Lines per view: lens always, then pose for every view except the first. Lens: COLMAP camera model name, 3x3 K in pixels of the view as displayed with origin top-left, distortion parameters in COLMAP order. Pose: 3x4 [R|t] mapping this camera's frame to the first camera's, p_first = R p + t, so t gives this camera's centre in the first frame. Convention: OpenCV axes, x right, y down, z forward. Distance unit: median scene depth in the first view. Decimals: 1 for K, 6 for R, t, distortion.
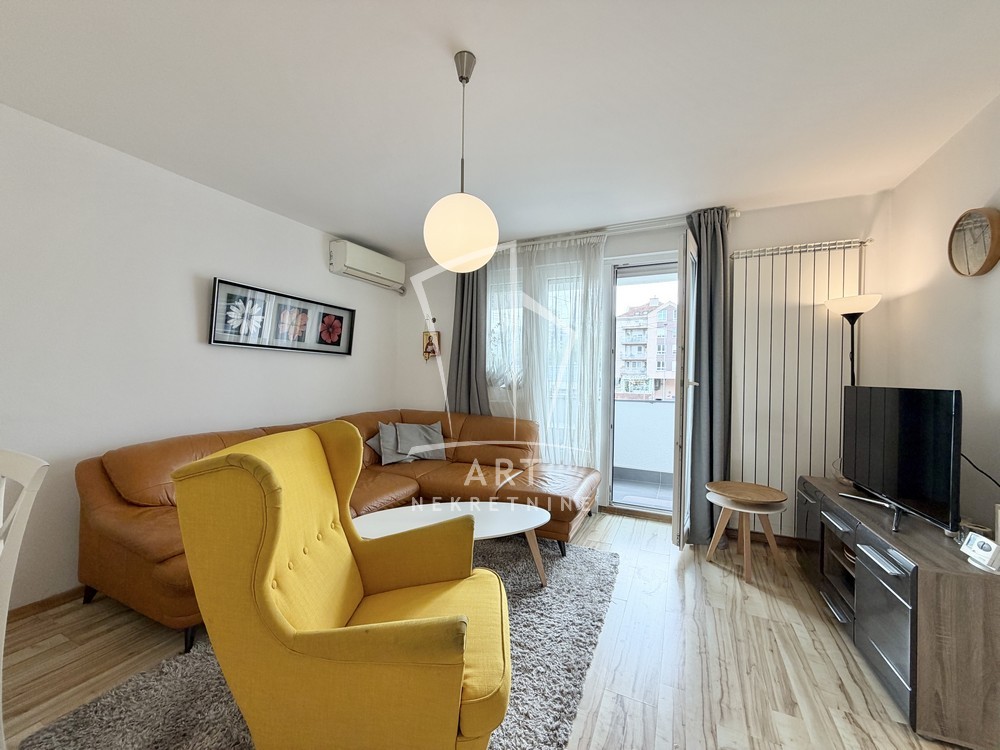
lens RADIAL K [[398.9, 0, 500.9], [0, 398.9, 374.4], [0, 0, 1]] dist [-0.001164, 0.001165]
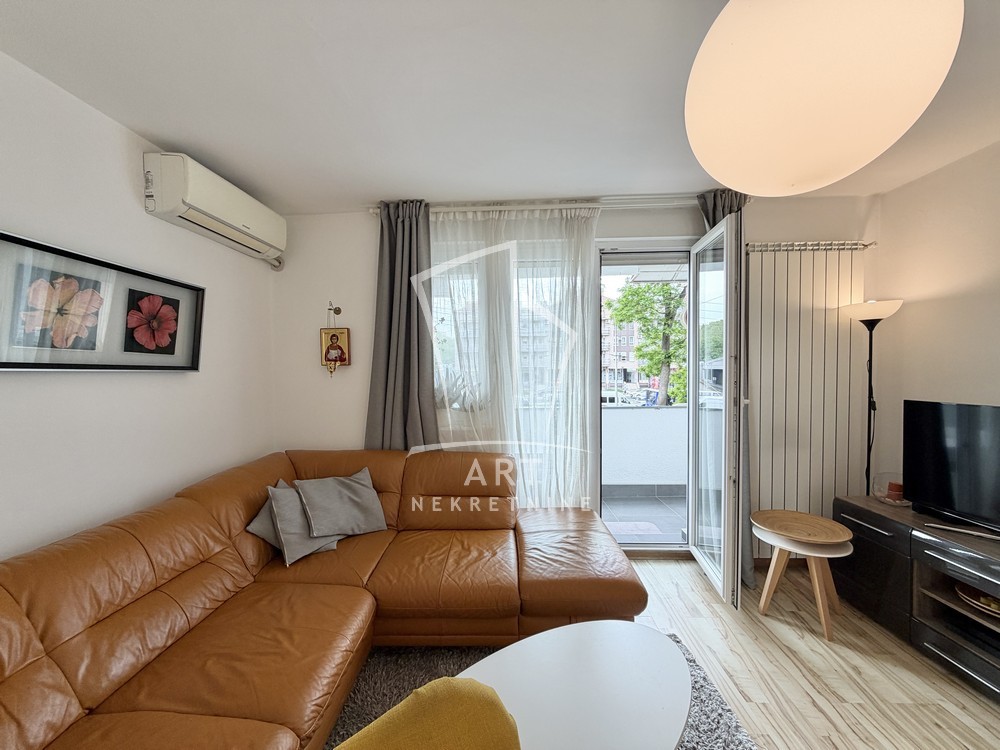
lens RADIAL K [[398.9, 0, 498.7], [0, 398.9, 374.9], [0, 0, 1]] dist [-0.001164, 0.001165]
pose [[0.919307, -0.032382, 0.392207, -0.220325], [0.024227, 0.999375, 0.025725, -0.048291], [-0.392795, -0.014147, 0.919517, 0.344041]]
